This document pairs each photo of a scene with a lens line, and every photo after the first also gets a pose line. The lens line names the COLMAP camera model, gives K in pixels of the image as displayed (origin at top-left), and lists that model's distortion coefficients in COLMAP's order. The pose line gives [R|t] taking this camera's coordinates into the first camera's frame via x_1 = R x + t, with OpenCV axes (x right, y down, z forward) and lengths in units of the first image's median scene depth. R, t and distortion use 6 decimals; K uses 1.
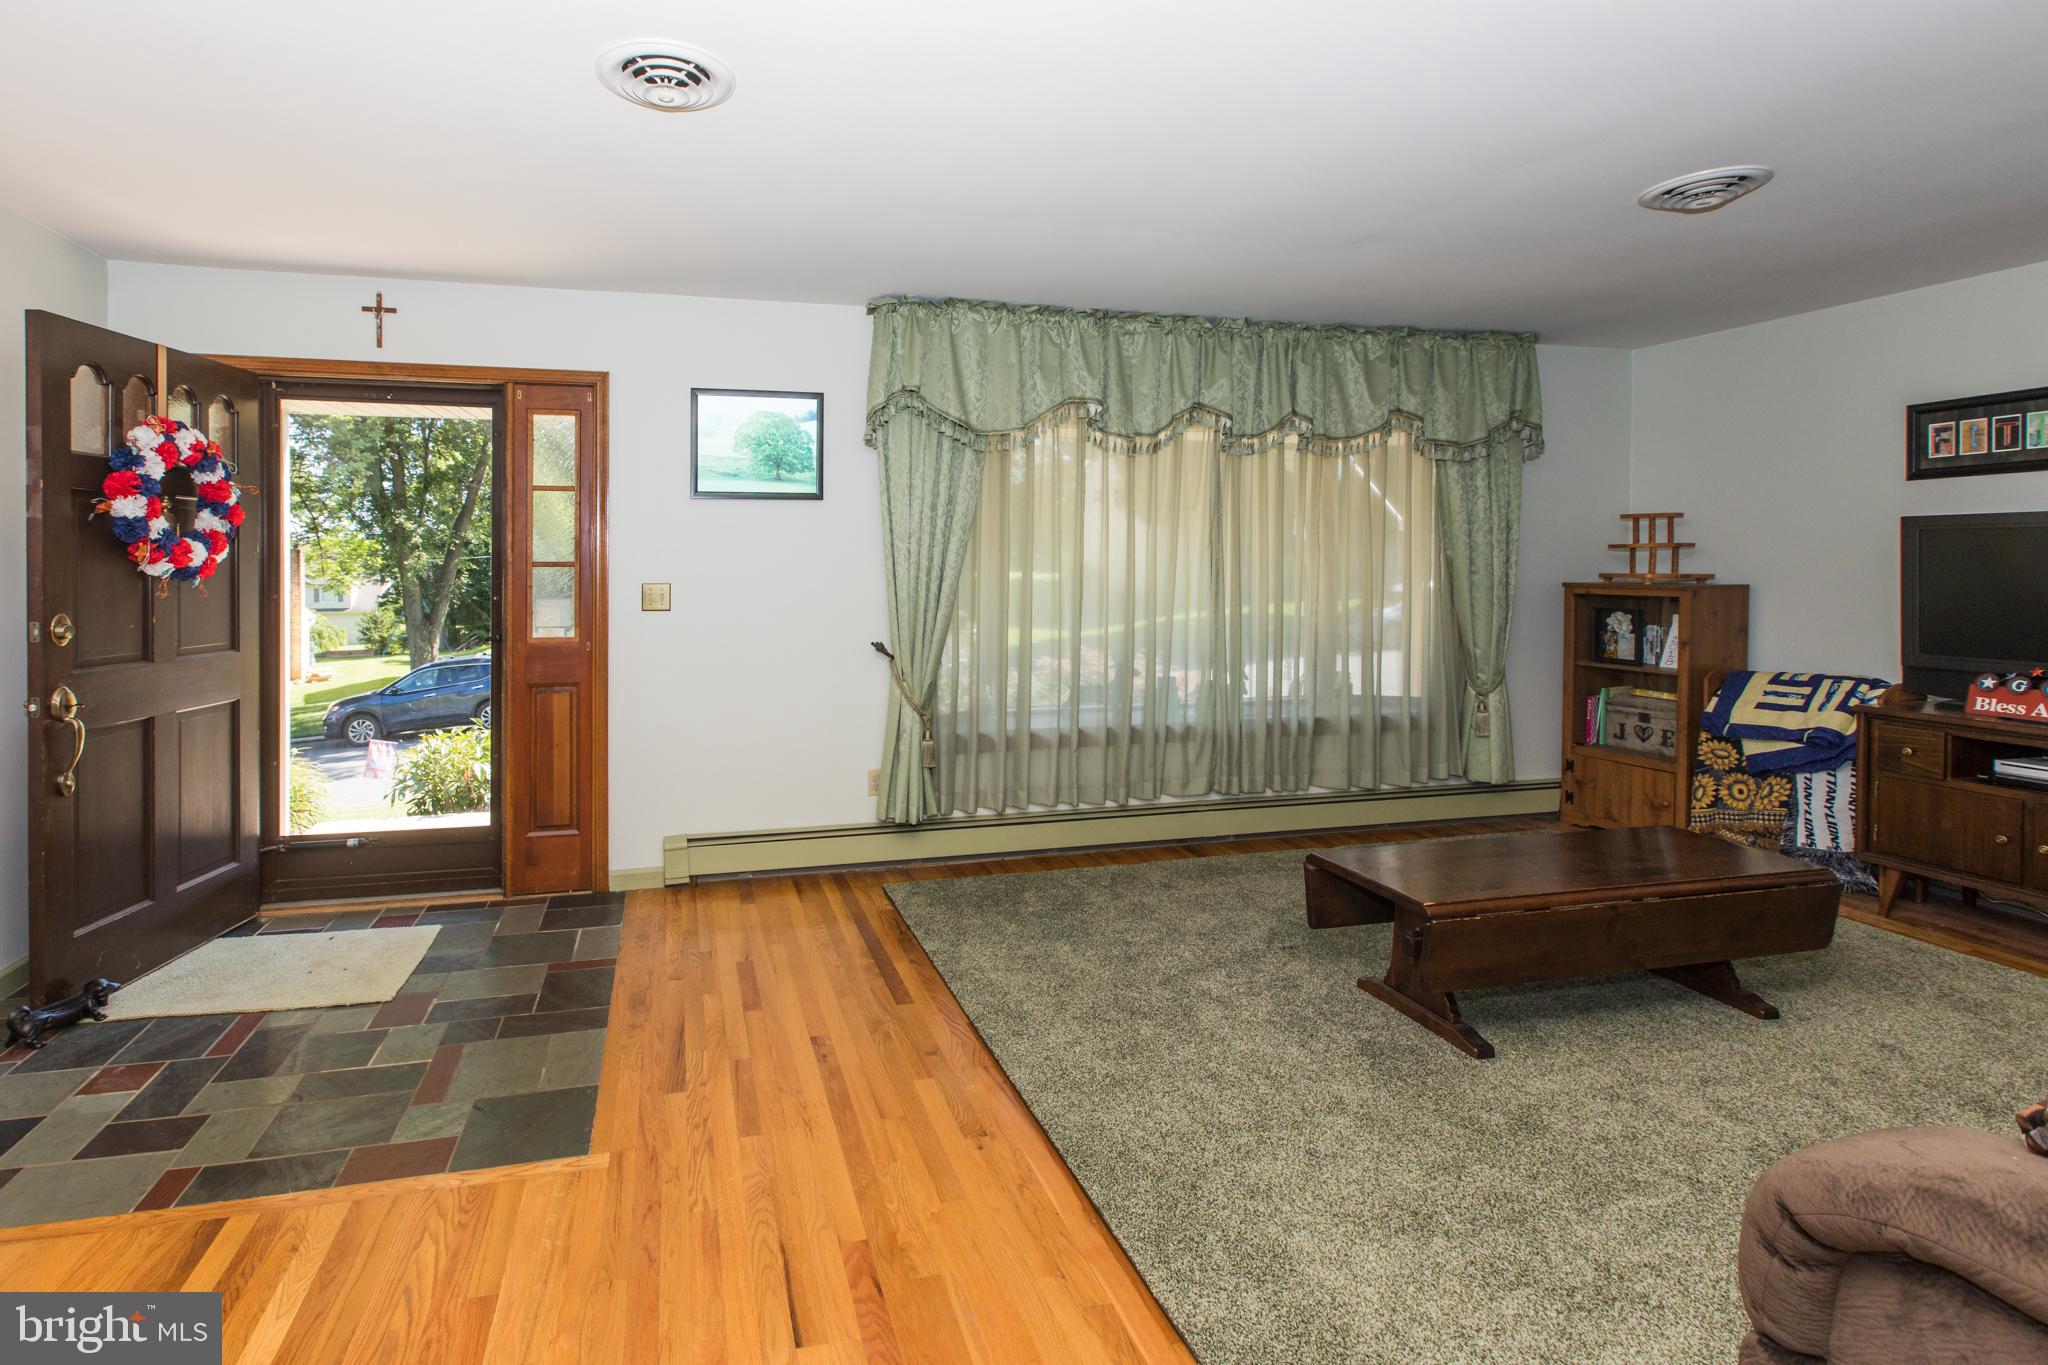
lens RADIAL K [[969.9, 0, 1023.8], [0, 969.9, 577.0], [0, 0, 1]] dist [0.003478, 0.000064]
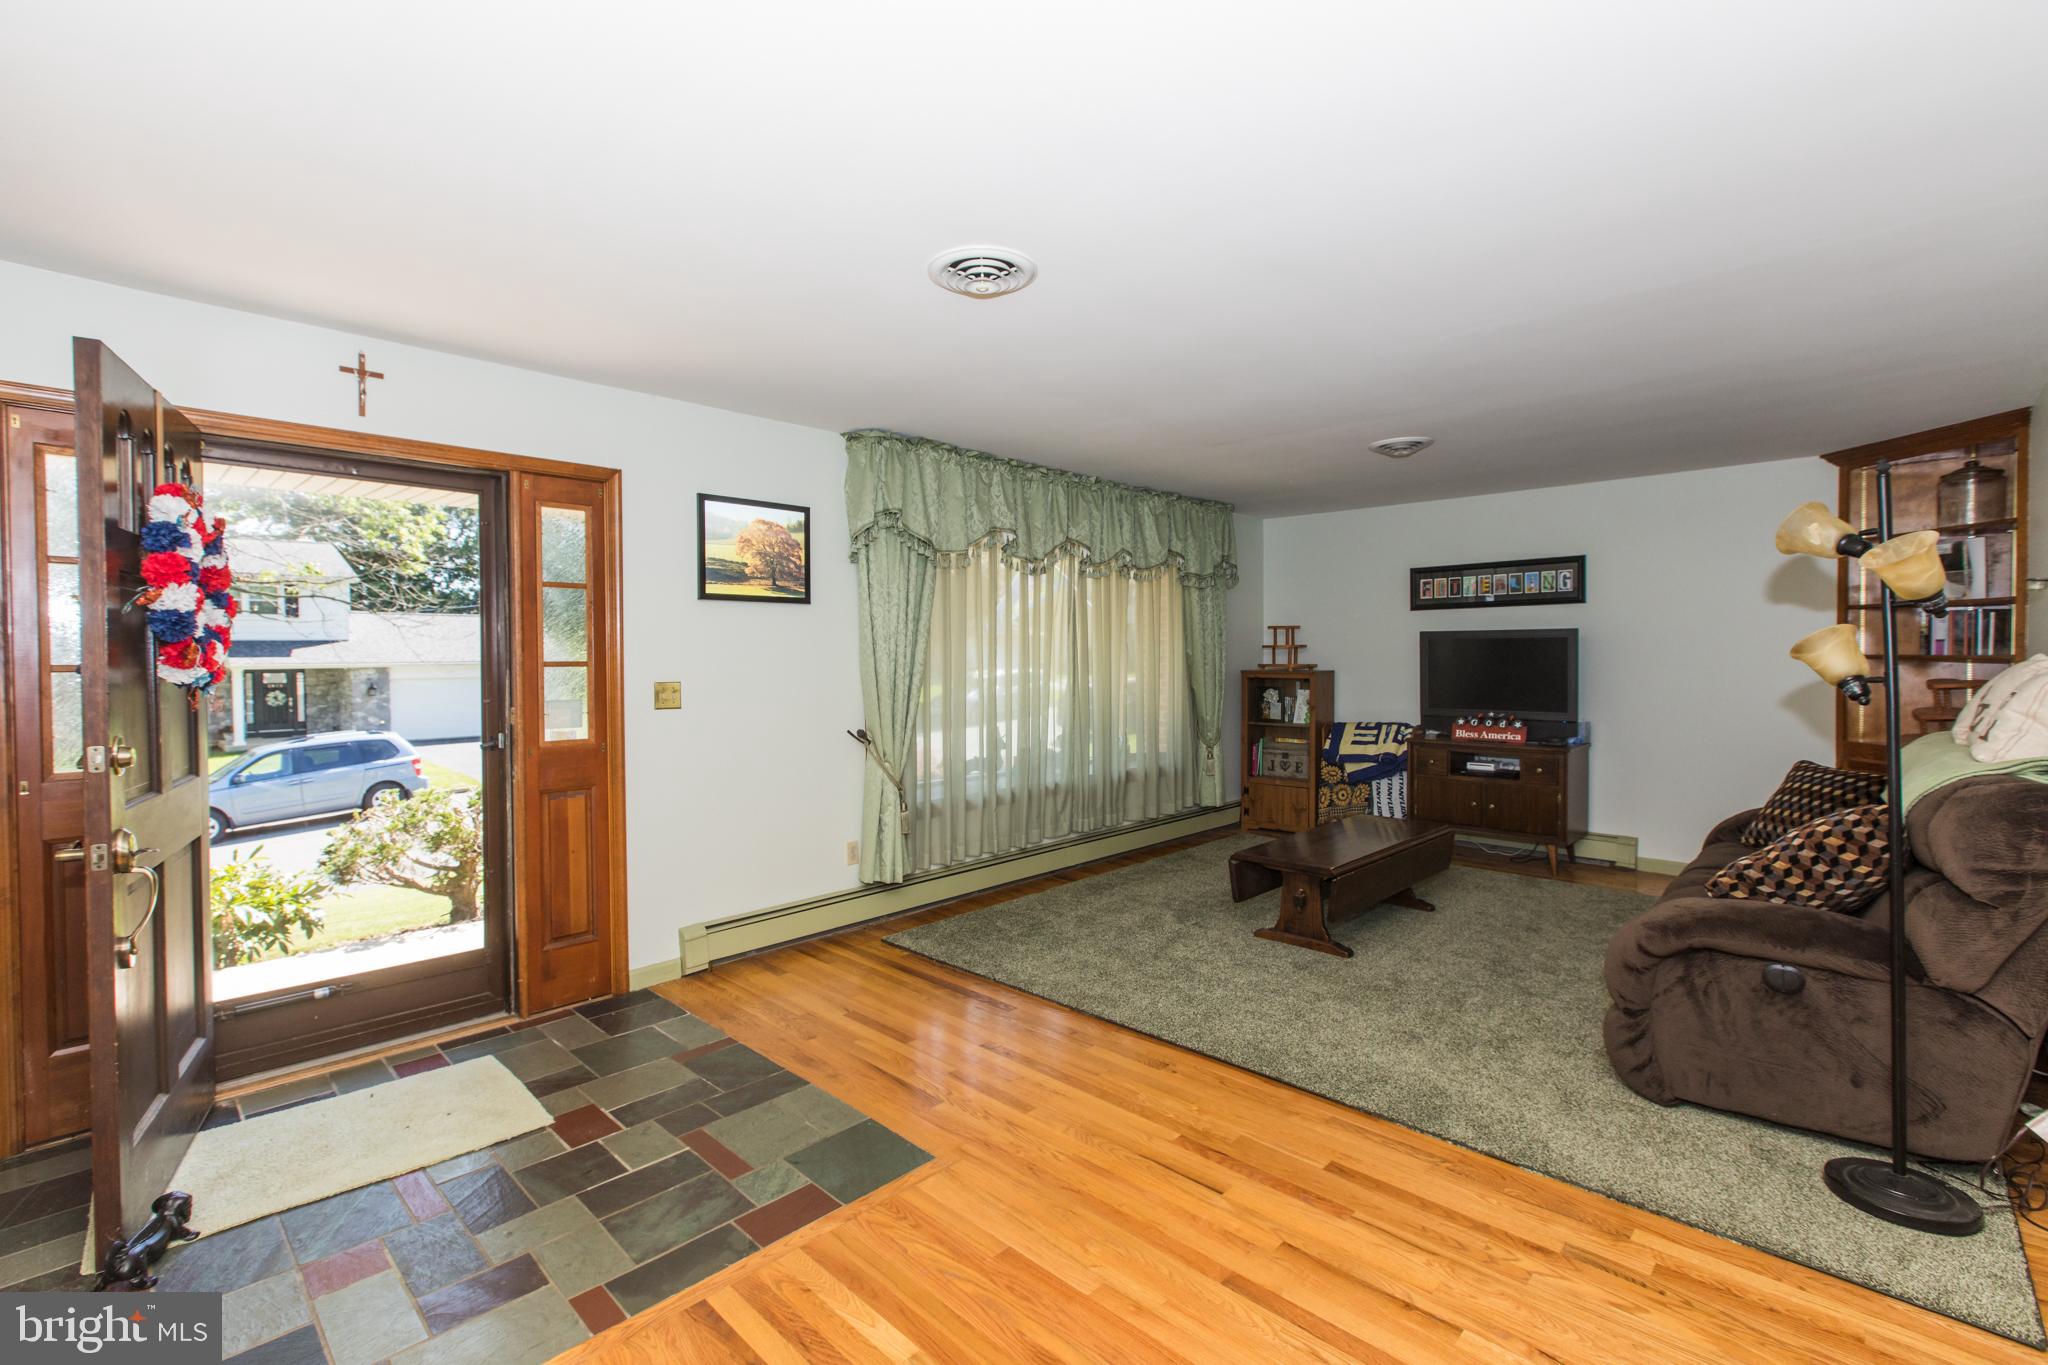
lens RADIAL K [[907.8, 0, 1005.9], [0, 907.8, 673.1], [0, 0, 1]] dist [0.000366, -0.000042]
pose [[0.842081, -0.013607, 0.539179, -0.592348], [0.009466, 0.999901, 0.010450, -0.009408], [-0.539268, -0.003696, 0.842126, 0.006480]]
